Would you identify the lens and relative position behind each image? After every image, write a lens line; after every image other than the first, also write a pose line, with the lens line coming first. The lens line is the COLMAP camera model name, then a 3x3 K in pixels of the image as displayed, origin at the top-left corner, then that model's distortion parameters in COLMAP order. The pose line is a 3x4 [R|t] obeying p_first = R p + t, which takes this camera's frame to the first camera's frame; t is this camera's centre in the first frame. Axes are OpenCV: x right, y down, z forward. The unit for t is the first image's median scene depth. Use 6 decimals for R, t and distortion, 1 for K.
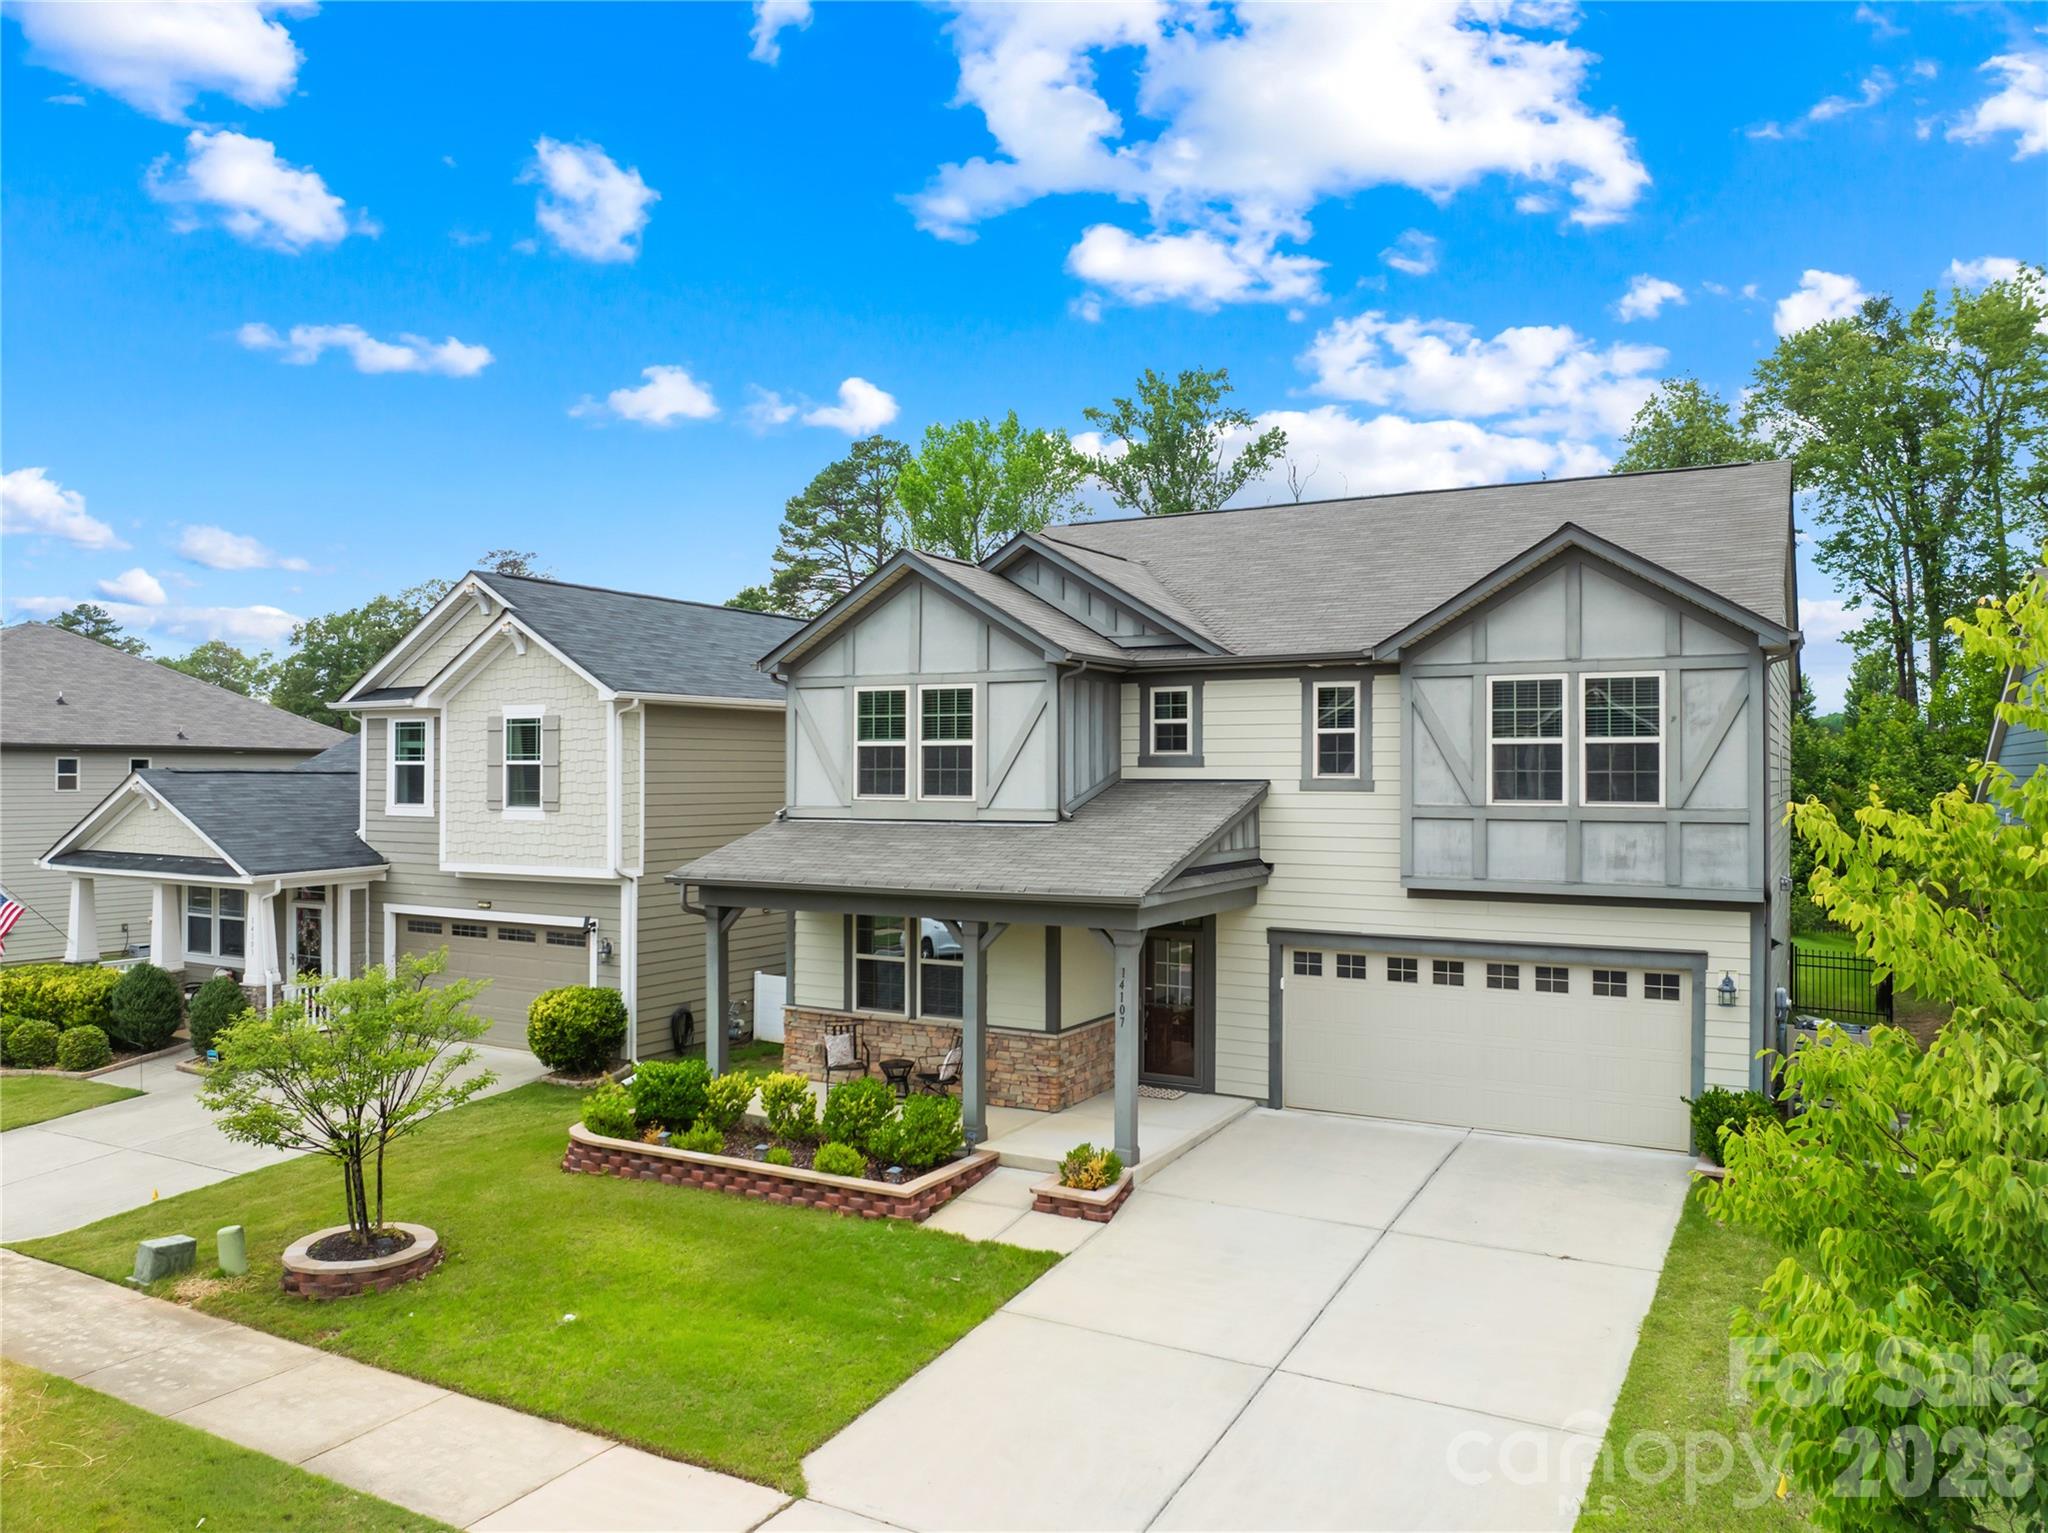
lens RADIAL K [[1442.2, 0, 1024.0], [0, 1442.2, 766.5], [0, 0, 1]] dist [-0.035233, -0.003372]
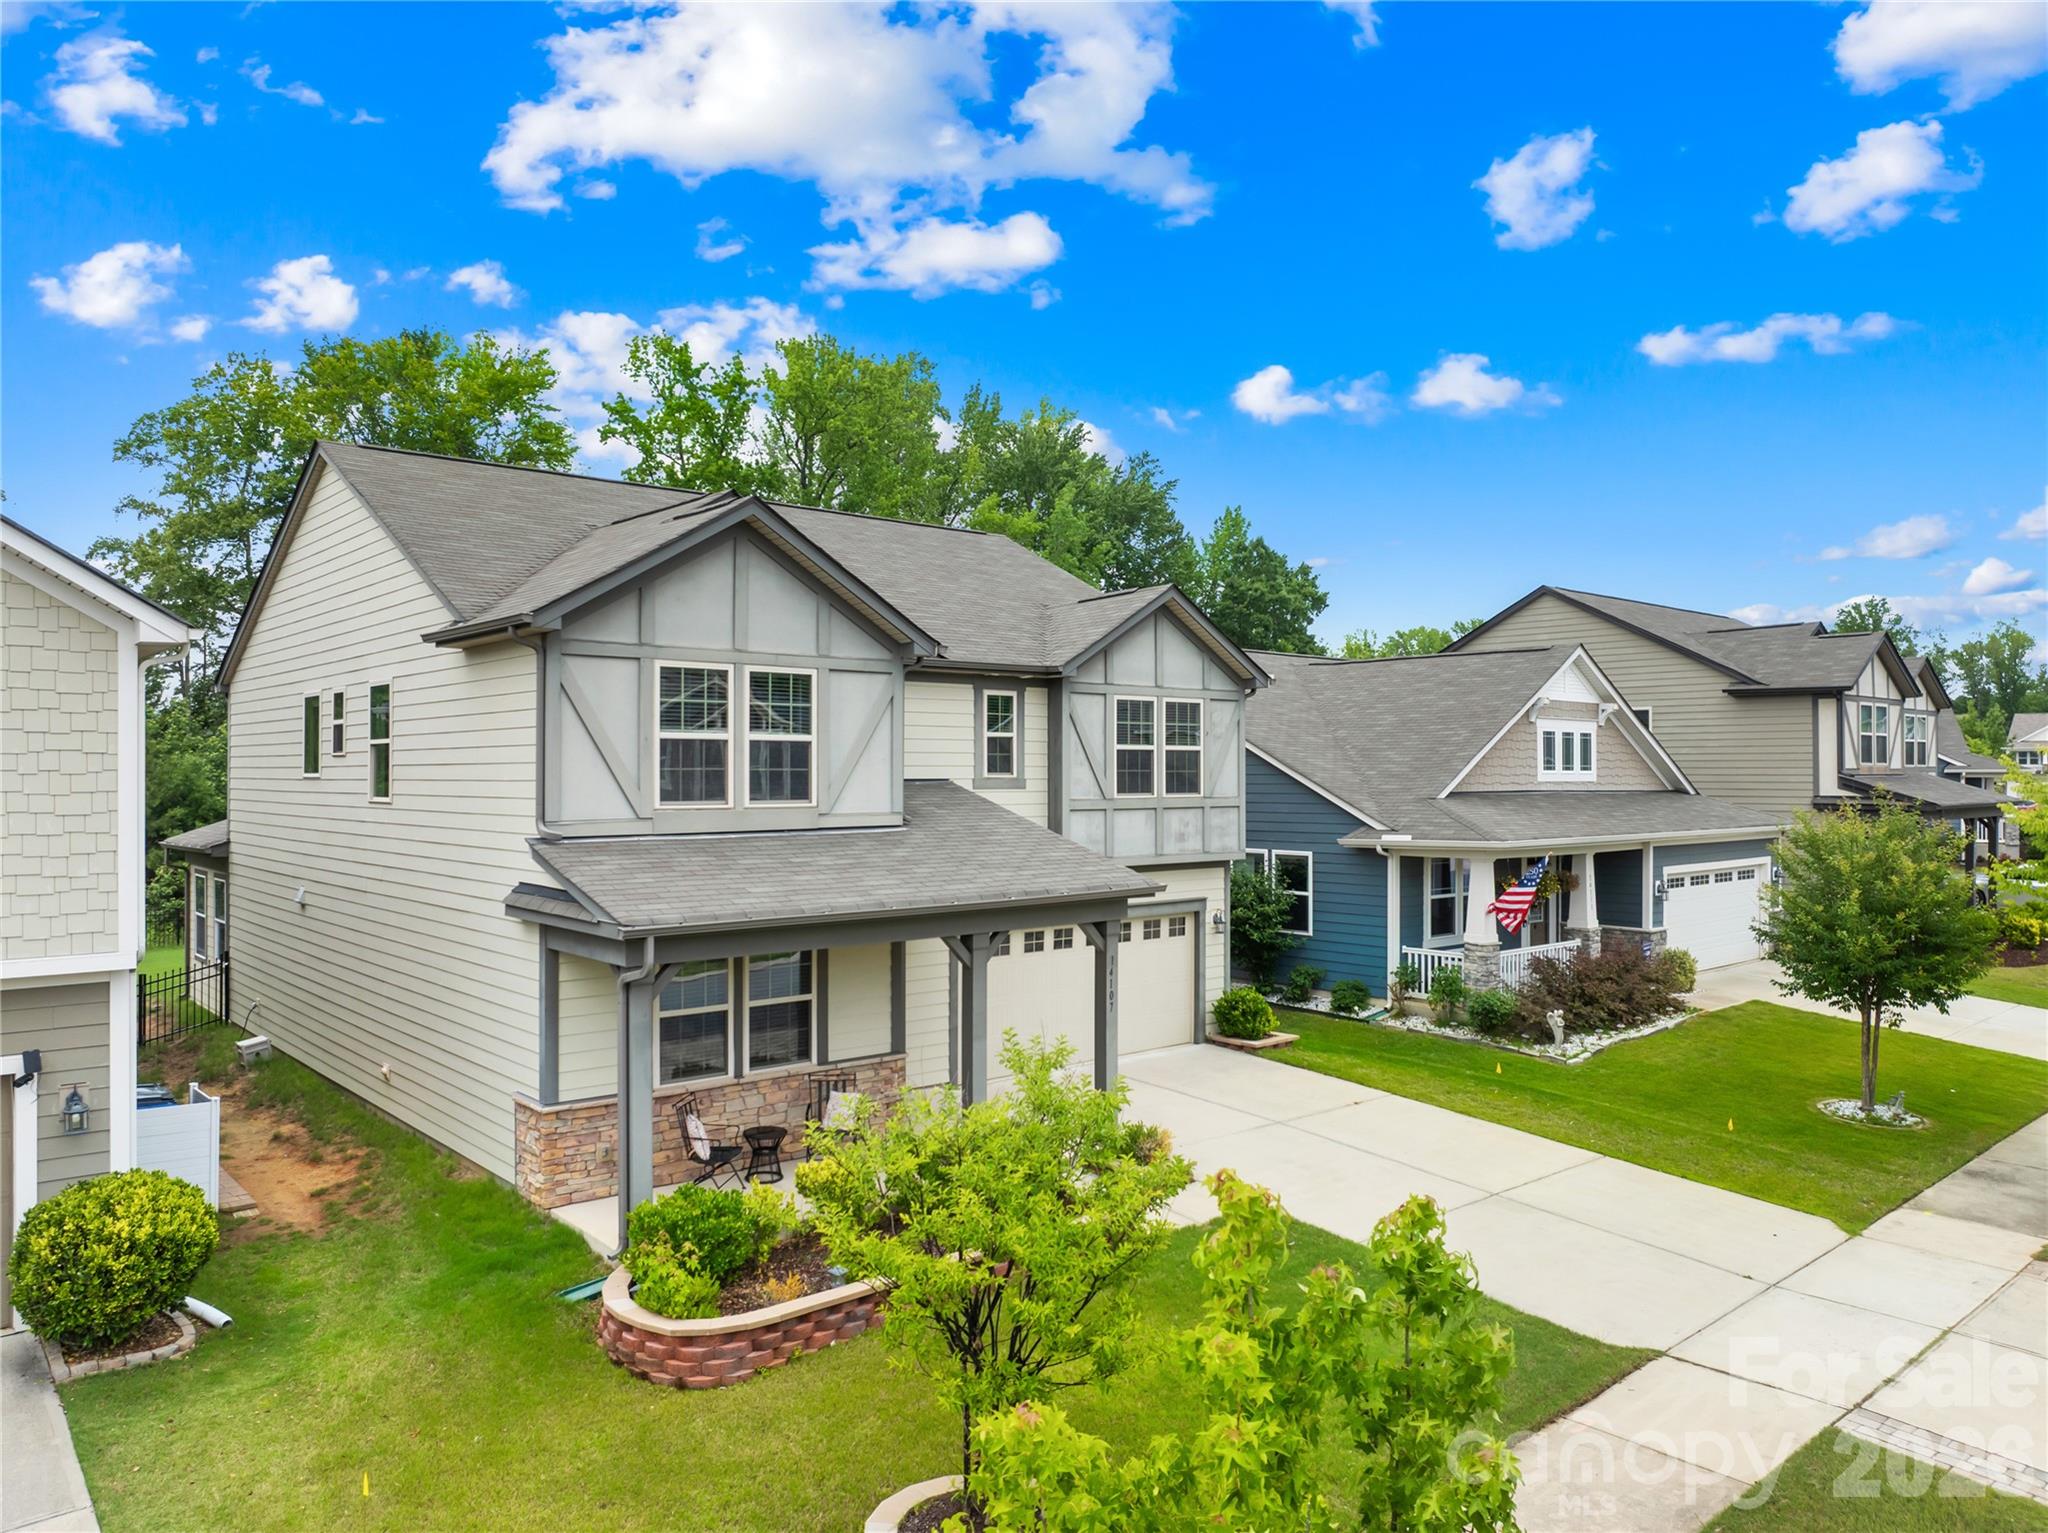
lens RADIAL K [[1442.2, 0, 1024.0], [0, 1442.2, 766.5], [0, 0, 1]] dist [-0.035233, -0.003372]
pose [[0.335246, 0.001506, 0.942129, -0.837035], [-0.004719, 0.999989, 0.000081, -0.000217], [-0.942119, -0.004473, 0.335250, 0.617814]]
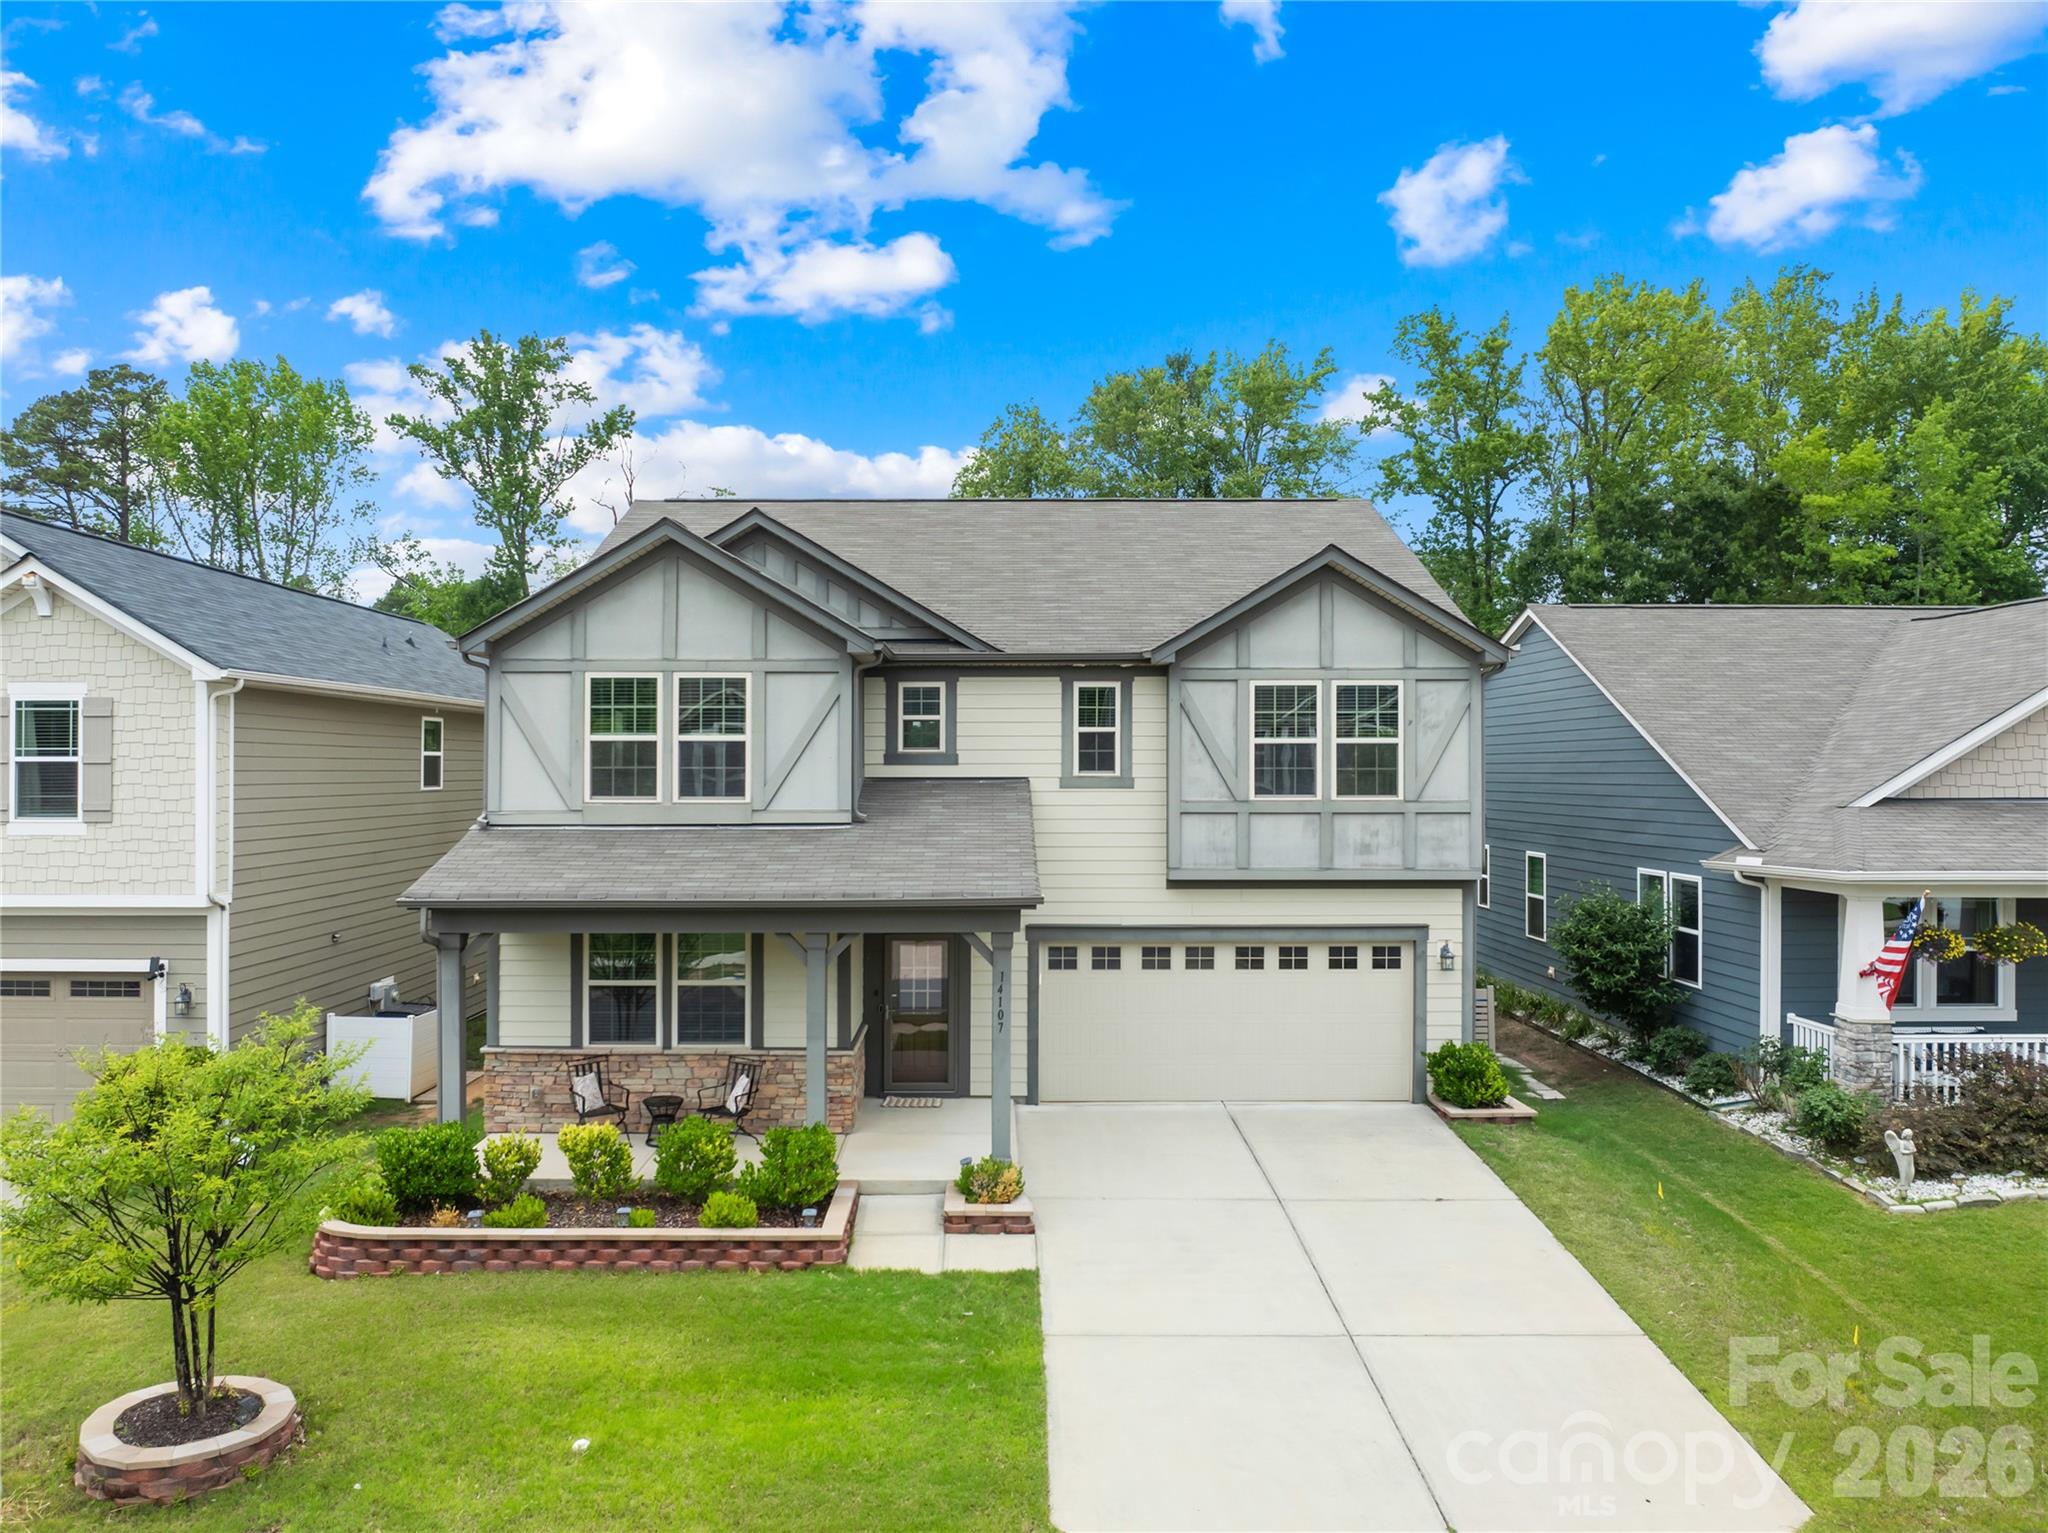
lens RADIAL K [[1487.1, 0, 977.7], [0, 1487.1, 759.2], [0, 0, 1]] dist [-0.034778, -0.001619]
pose [[0.876037, 0.001526, 0.482242, -0.374198], [0.000025, 0.999995, -0.003210, -0.000127], [-0.482244, 0.002824, 0.876032, 0.113517]]
